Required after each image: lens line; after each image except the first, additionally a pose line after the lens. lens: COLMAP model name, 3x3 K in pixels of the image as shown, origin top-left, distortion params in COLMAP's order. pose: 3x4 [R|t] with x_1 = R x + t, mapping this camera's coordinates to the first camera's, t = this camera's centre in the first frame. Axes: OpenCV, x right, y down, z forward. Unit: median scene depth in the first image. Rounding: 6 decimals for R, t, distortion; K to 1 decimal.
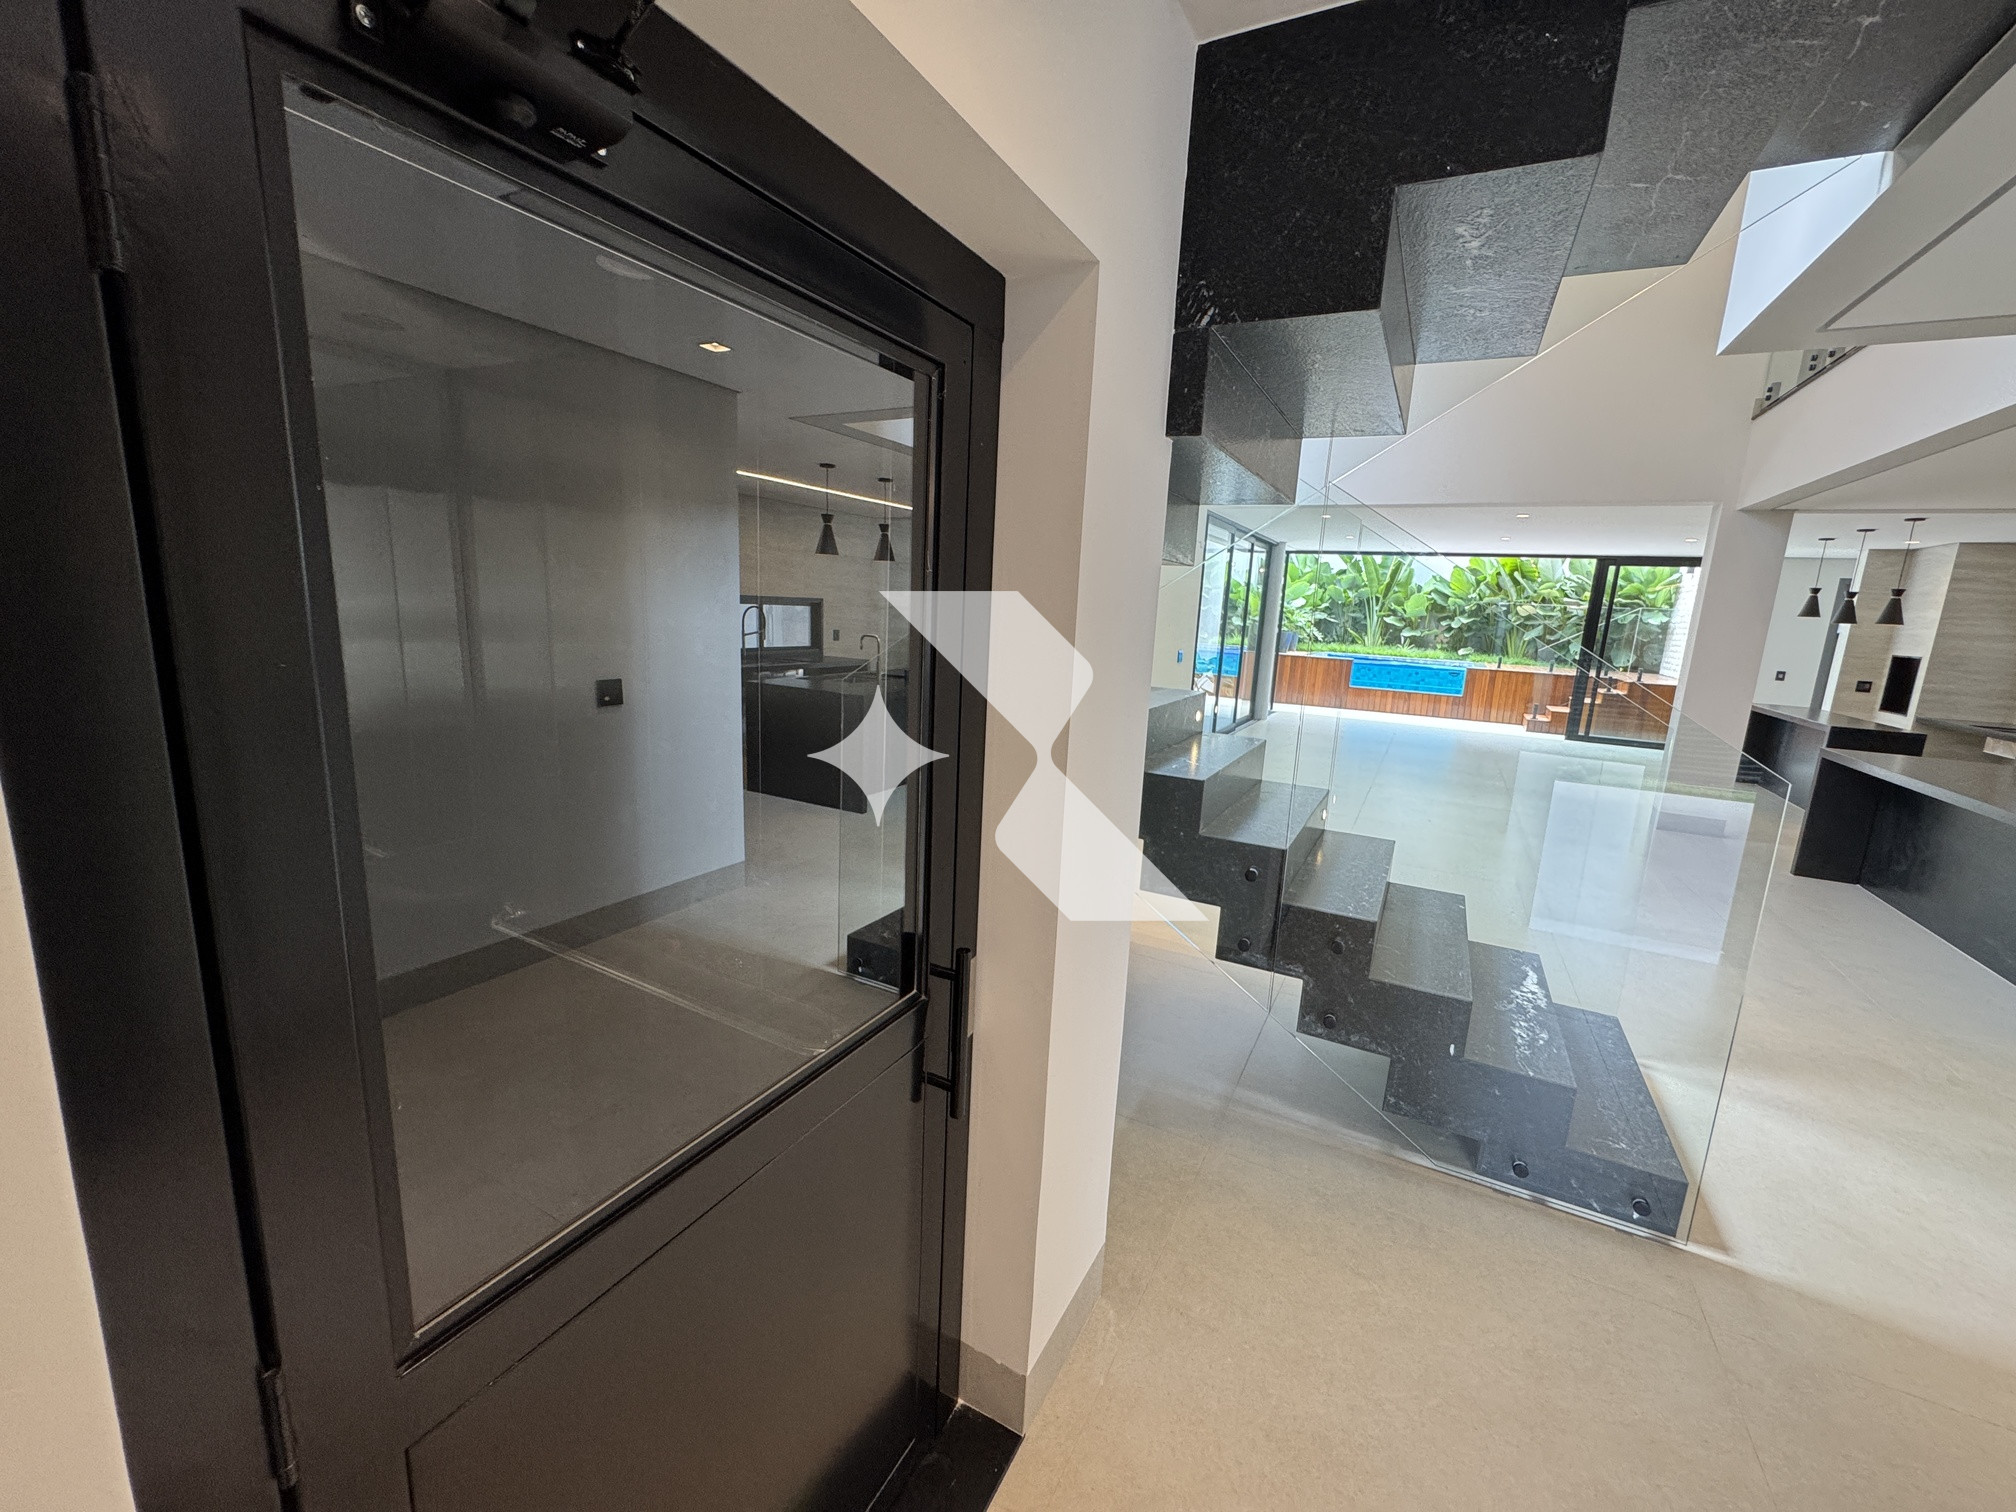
lens RADIAL K [[808.1, 0, 1008.8], [0, 808.1, 756.8], [0, 0, 1]] dist [-0.000446, -0.000774]
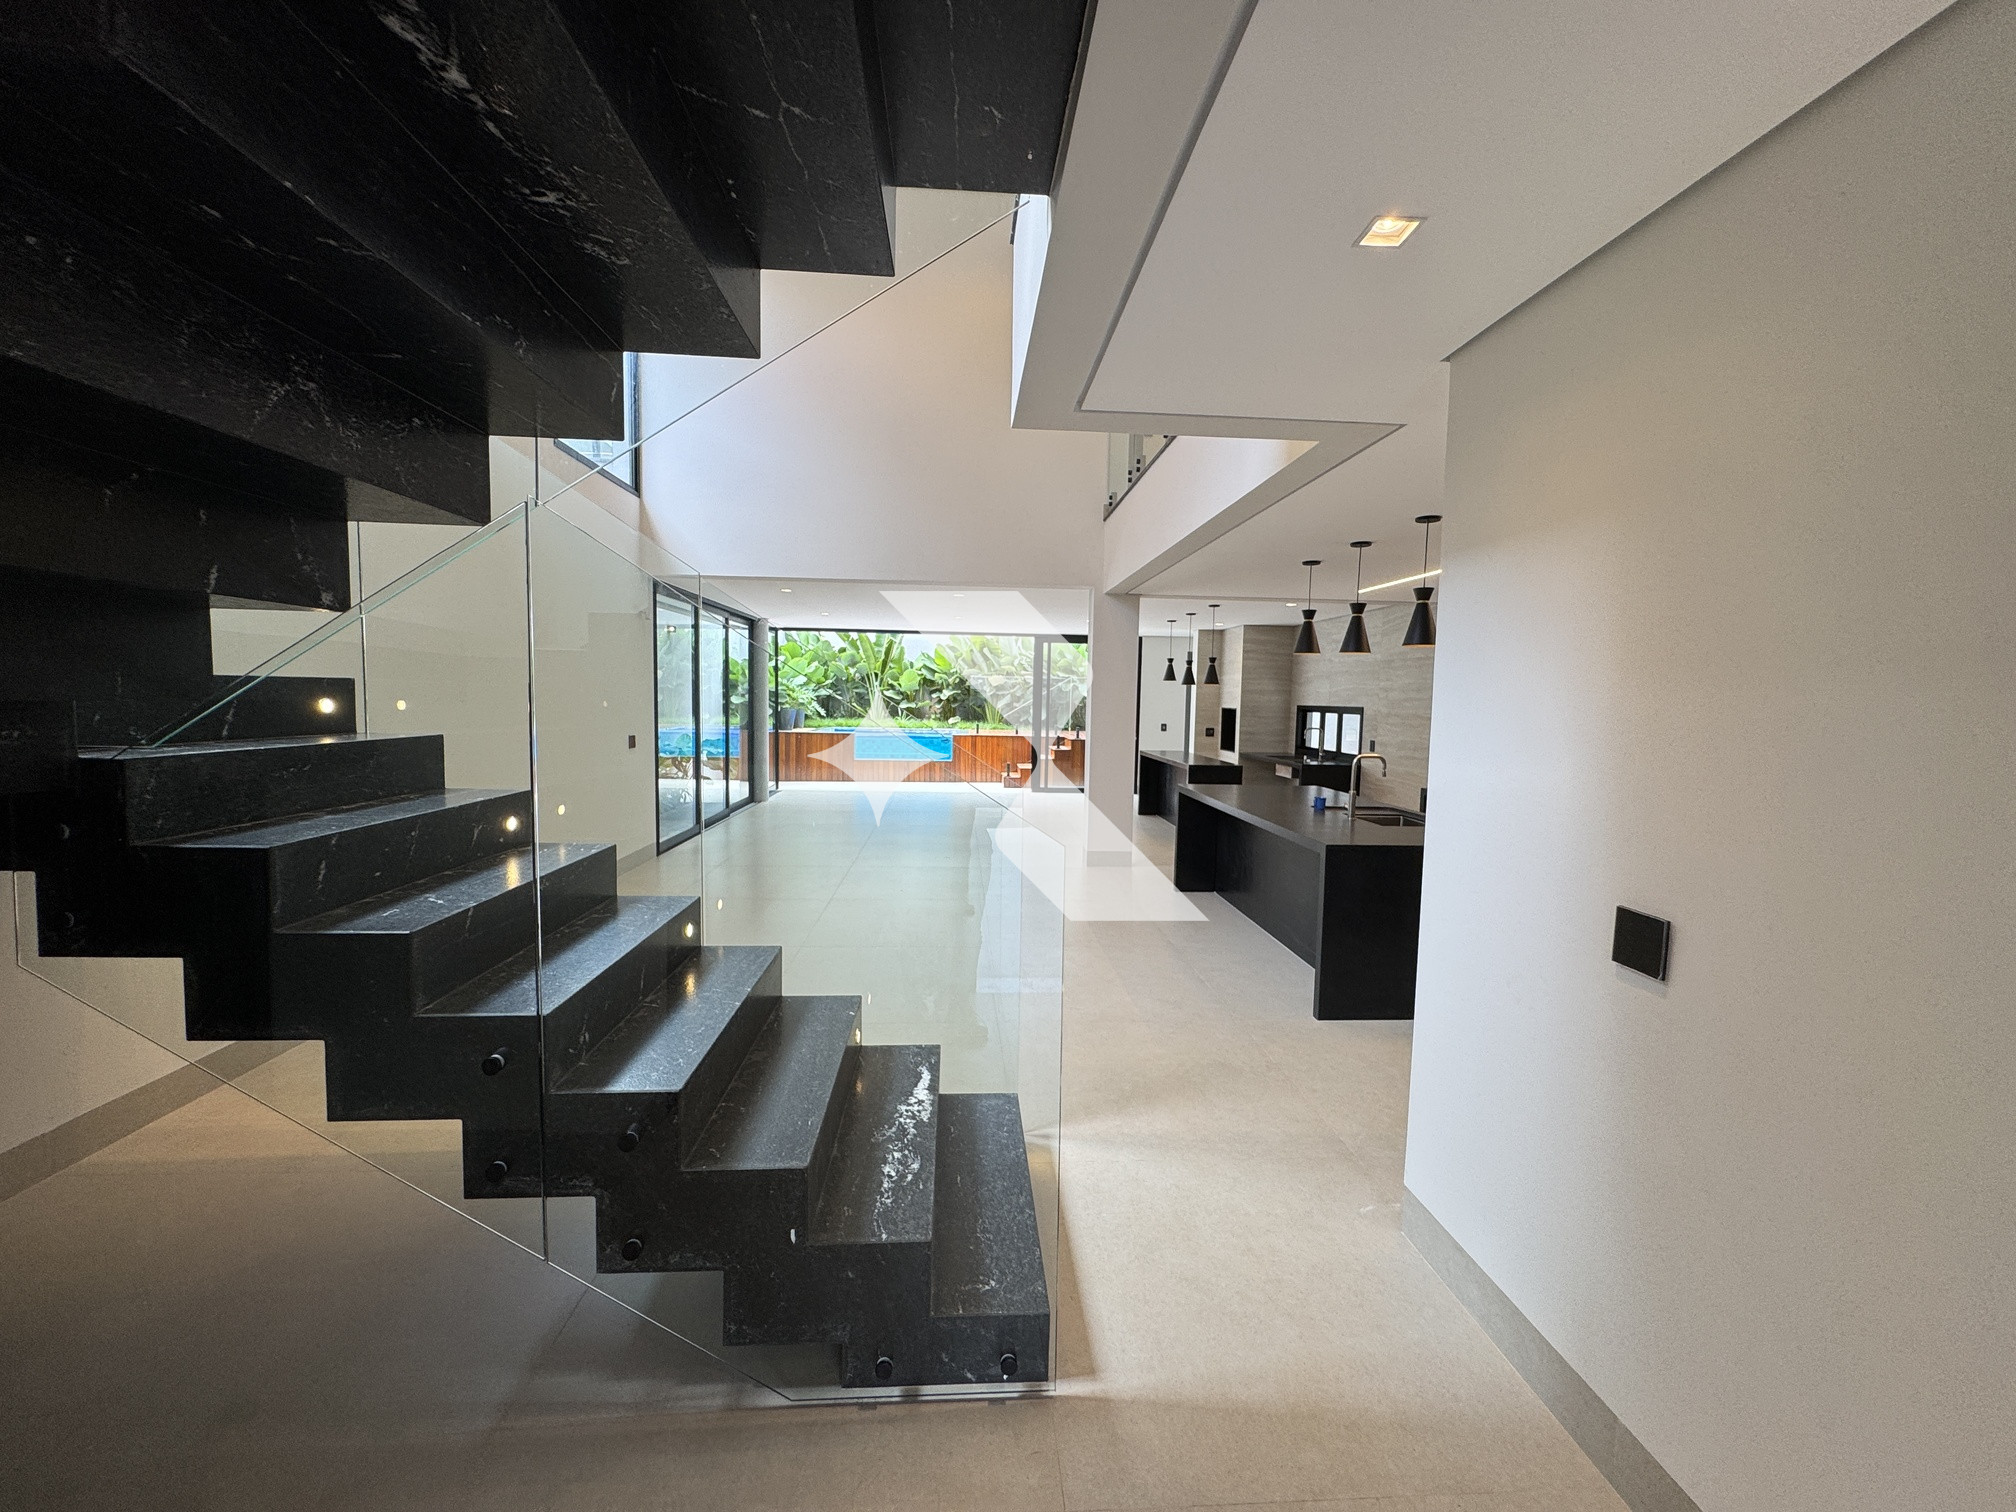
lens RADIAL K [[808.1, 0, 1011.4], [0, 808.1, 760.4], [0, 0, 1]] dist [-0.000446, -0.000774]
pose [[0.849992, -0.072435, 0.521792, 0.074348], [0.120310, 0.991016, -0.058411, -0.002994], [-0.512874, 0.112426, 0.851070, 0.040043]]
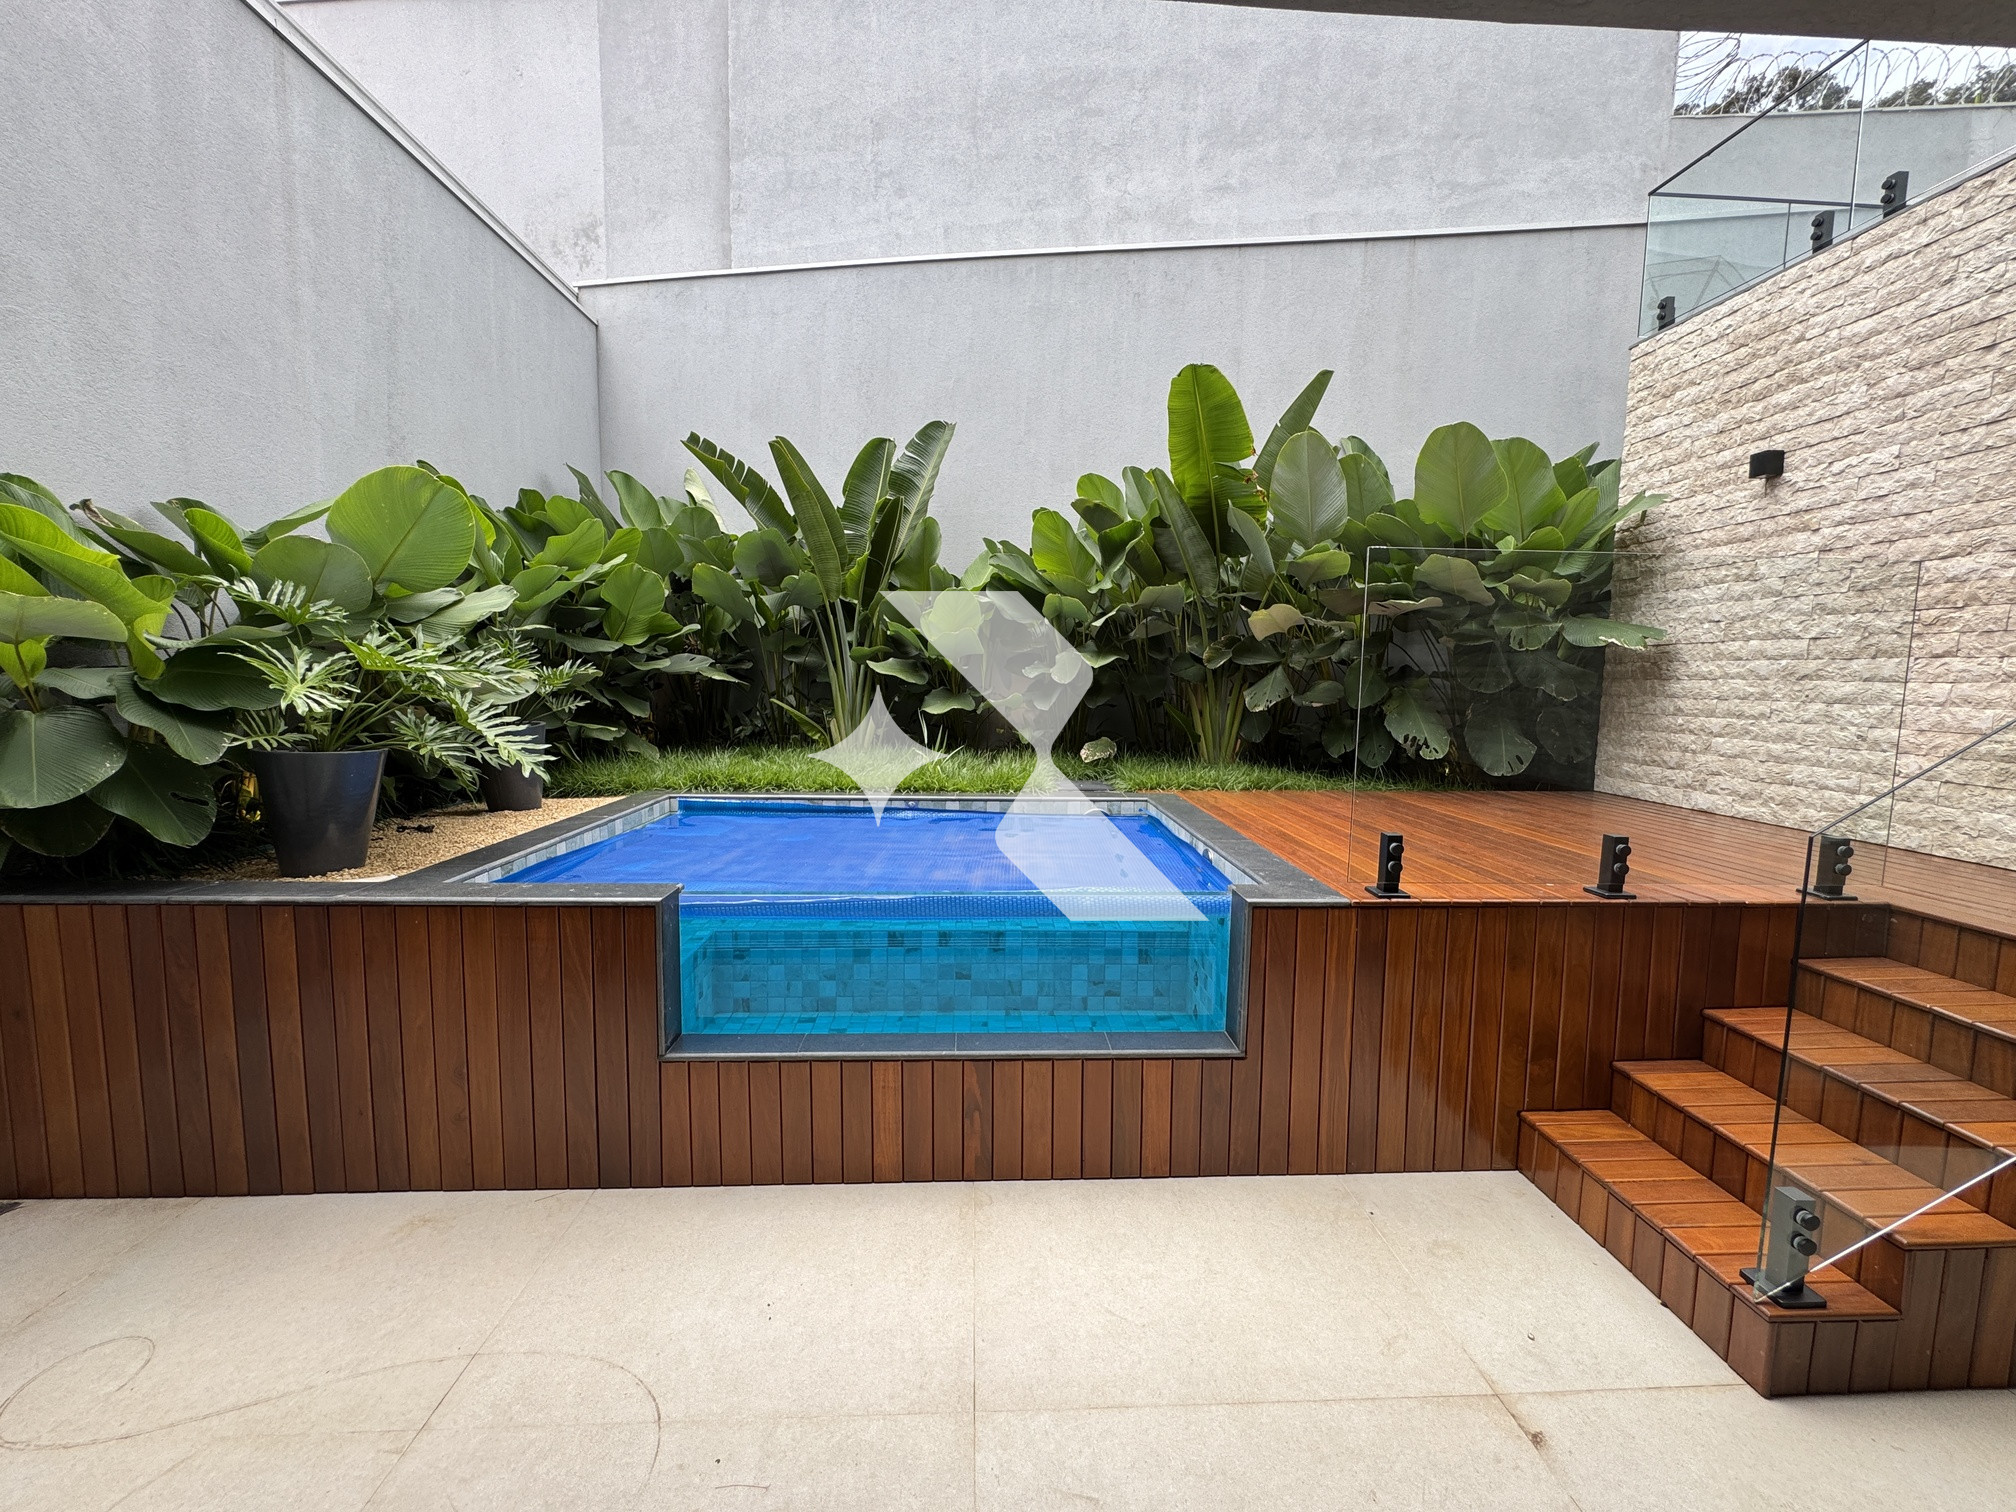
lens RADIAL K [[808.1, 0, 1011.0], [0, 808.1, 753.0], [0, 0, 1]] dist [-0.000446, -0.000774]
pose [[0.858054, -0.087714, 0.506014, 0.513270], [0.125931, 0.991161, -0.041731, -0.170734], [-0.497881, 0.099530, 0.861515, 1.030612]]
